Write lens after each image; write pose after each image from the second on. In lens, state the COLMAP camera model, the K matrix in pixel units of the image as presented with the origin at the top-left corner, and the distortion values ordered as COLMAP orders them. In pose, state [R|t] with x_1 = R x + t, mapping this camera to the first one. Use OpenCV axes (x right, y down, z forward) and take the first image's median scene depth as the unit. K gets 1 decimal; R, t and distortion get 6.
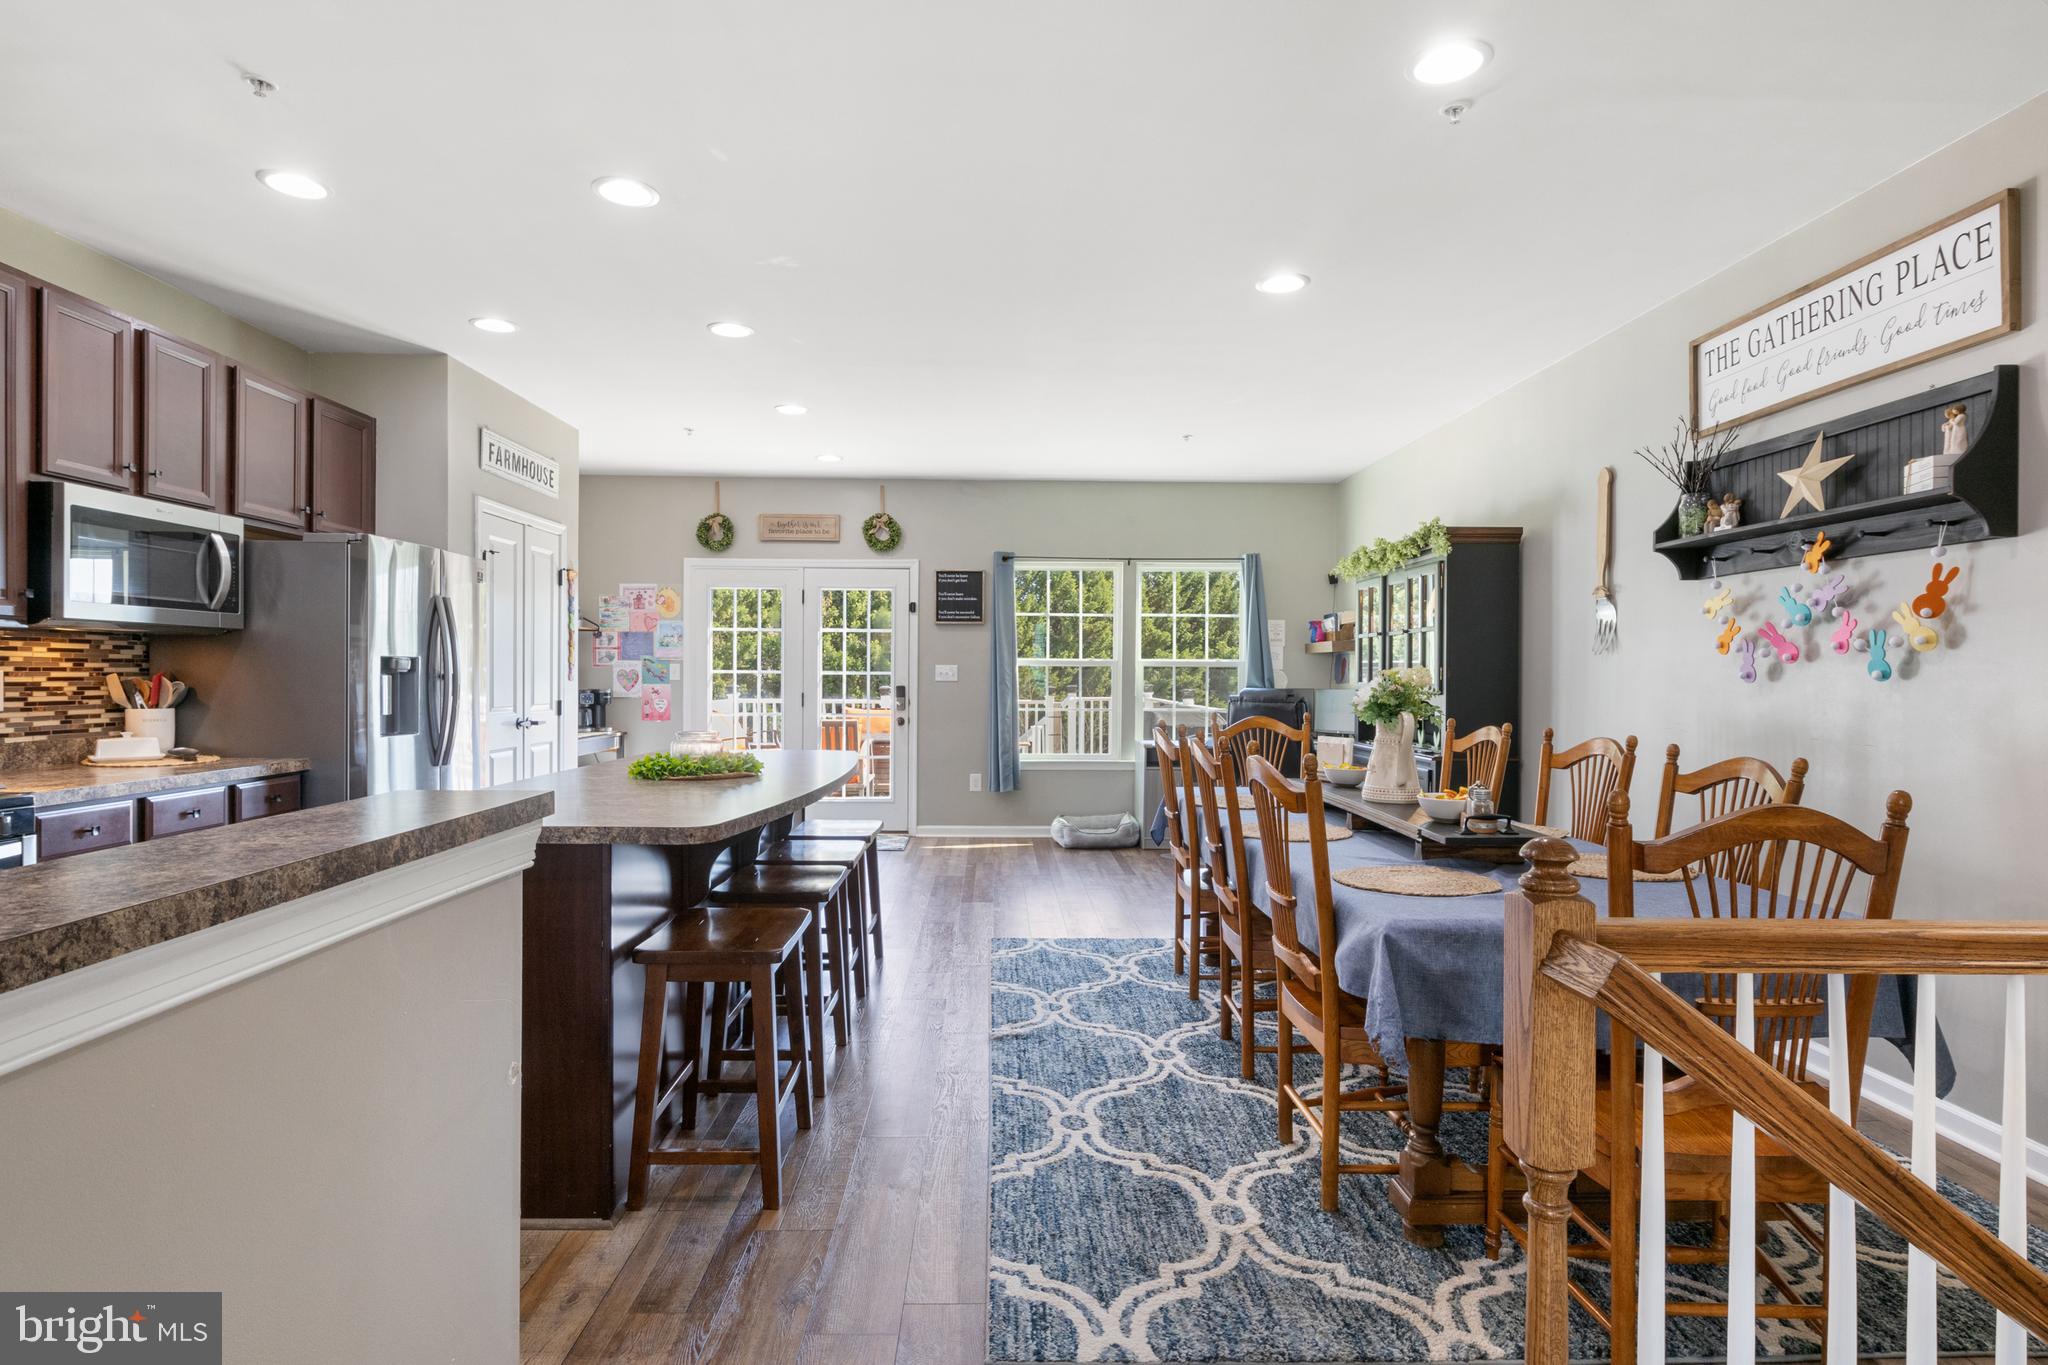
lens RADIAL K [[1051.4, 0, 1019.5], [0, 1051.4, 671.3], [0, 0, 1]] dist [-0.005567, 0.000678]
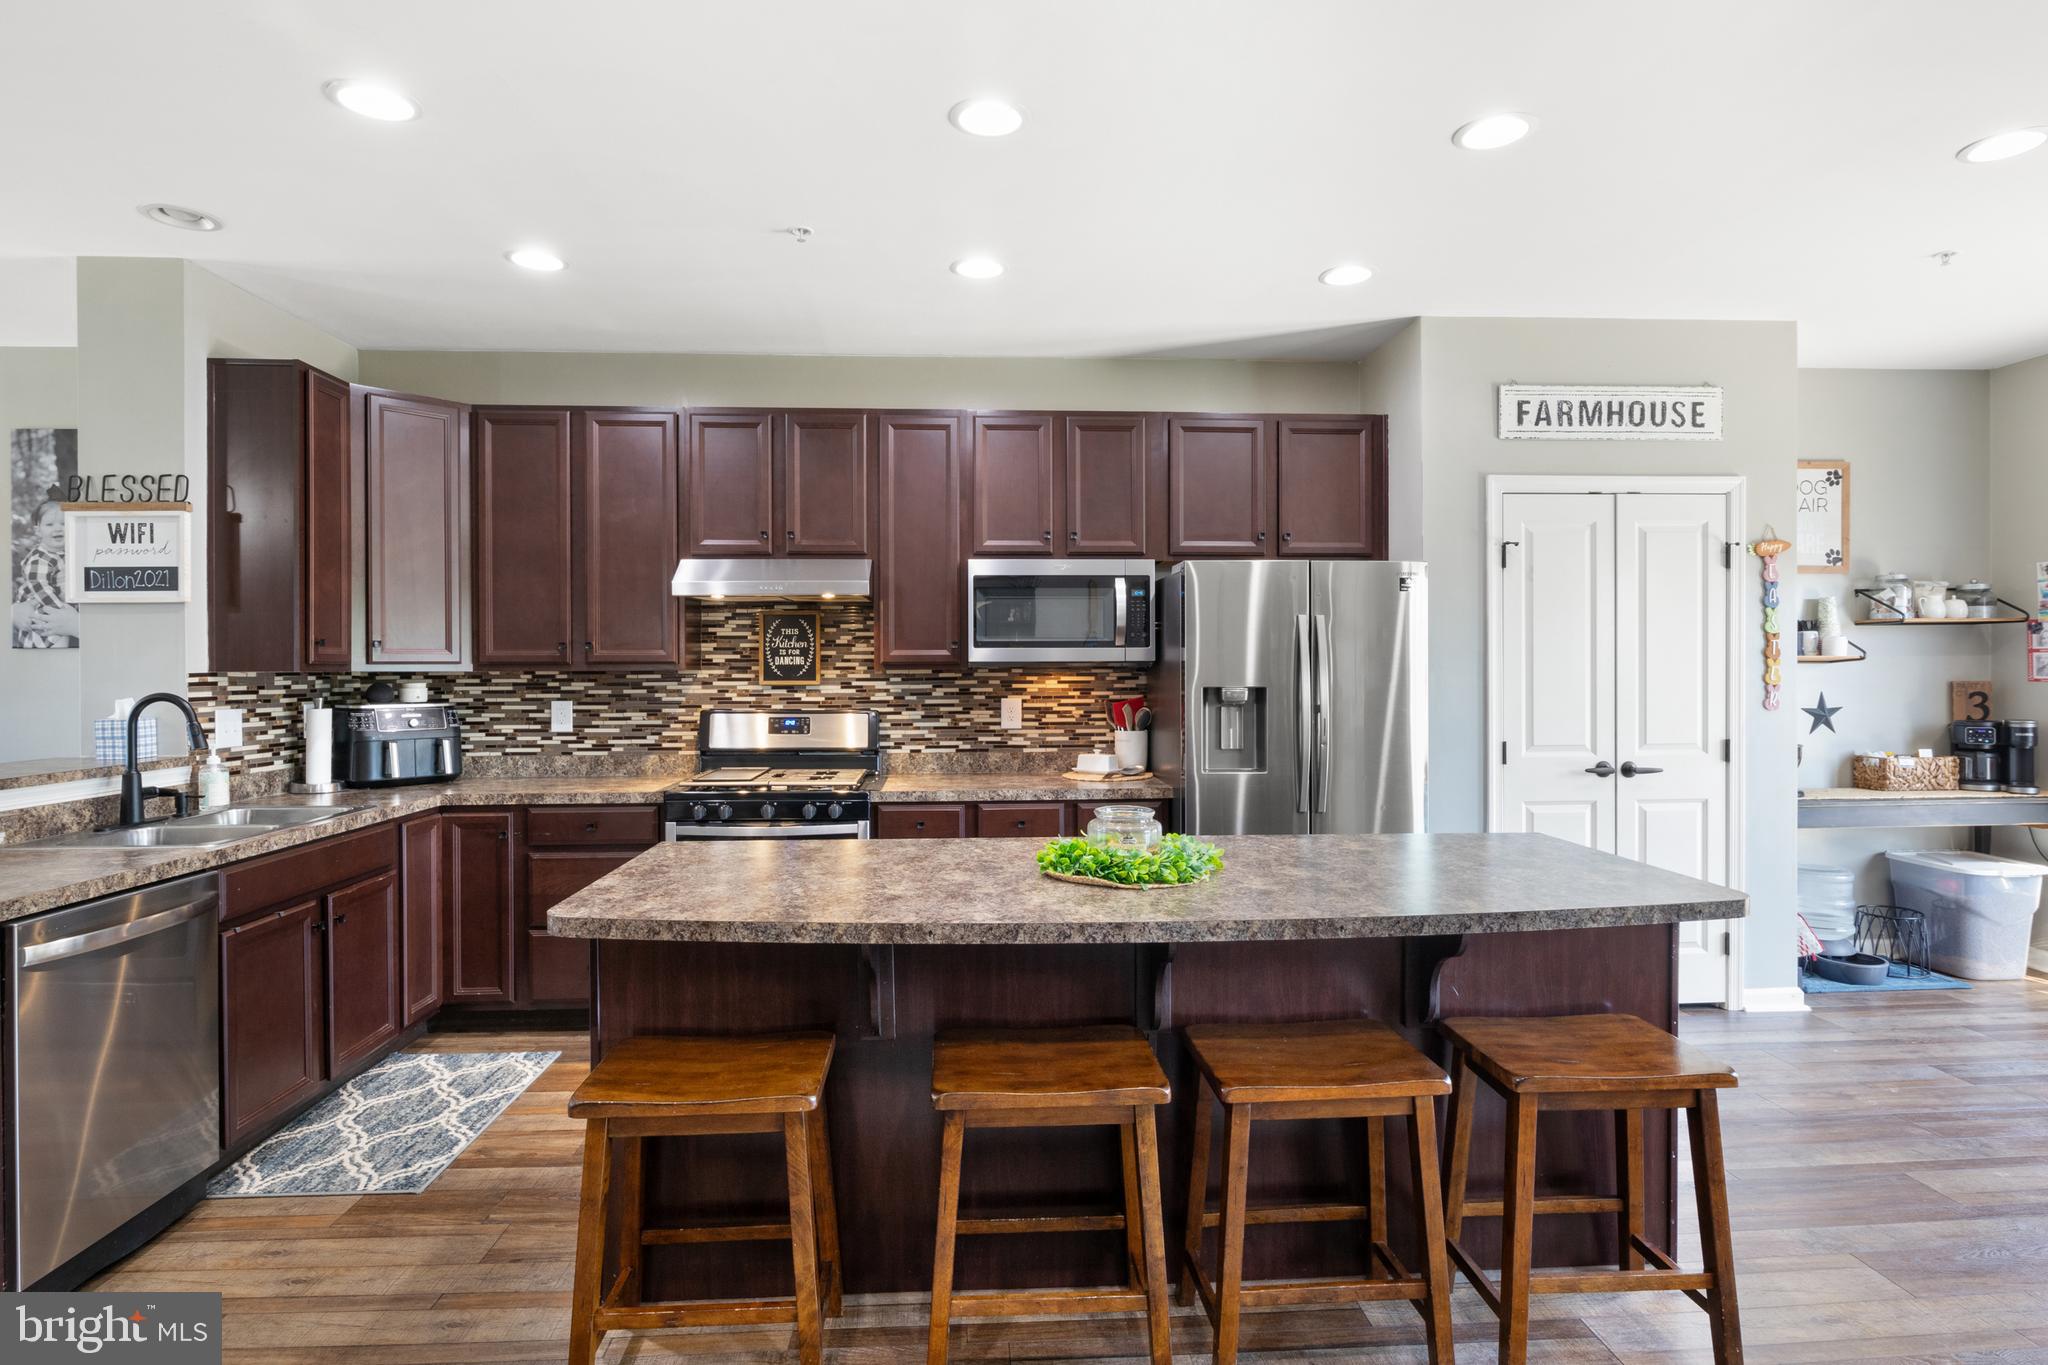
lens RADIAL K [[1069.1, 0, 1024.4], [0, 1069.1, 687.1], [0, 0, 1]] dist [-0.004979, -0.000148]
pose [[0.033797, 0.013689, -0.999335, 0.396785], [0.008384, 0.999867, 0.013980, -0.033398], [0.999394, -0.008851, 0.033678, 0.910748]]
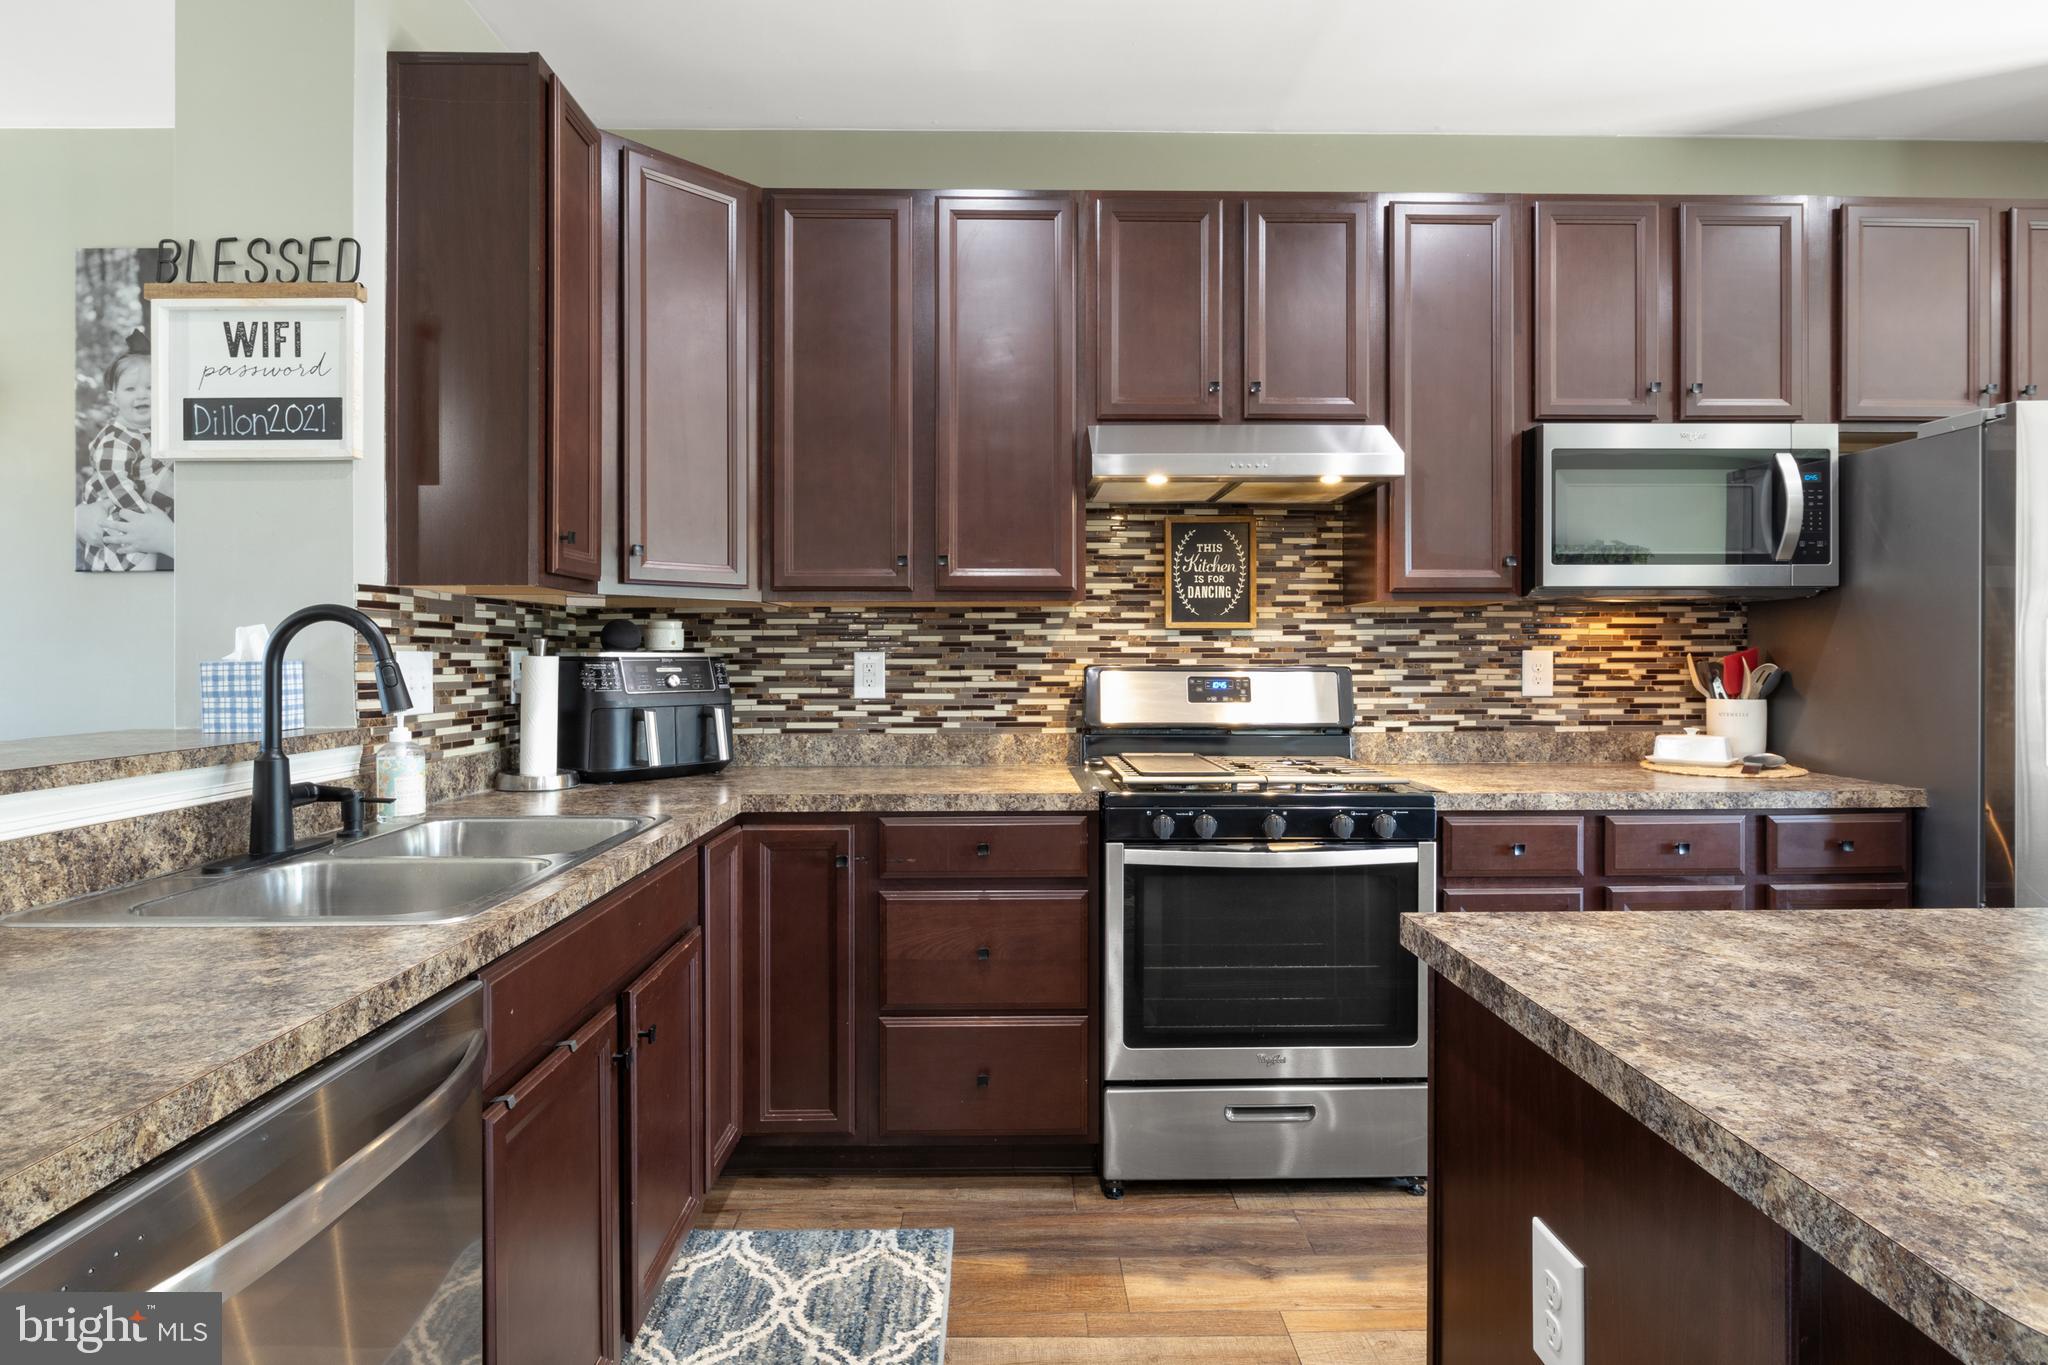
lens RADIAL K [[1051.4, 0, 1019.5], [0, 1051.4, 671.3], [0, 0, 1]] dist [-0.005567, 0.000678]
pose [[-0.008154, 0.008914, -0.999927, -0.064302], [0.006803, 0.999938, 0.008859, 0.005472], [0.999944, -0.006731, -0.008214, 0.523444]]
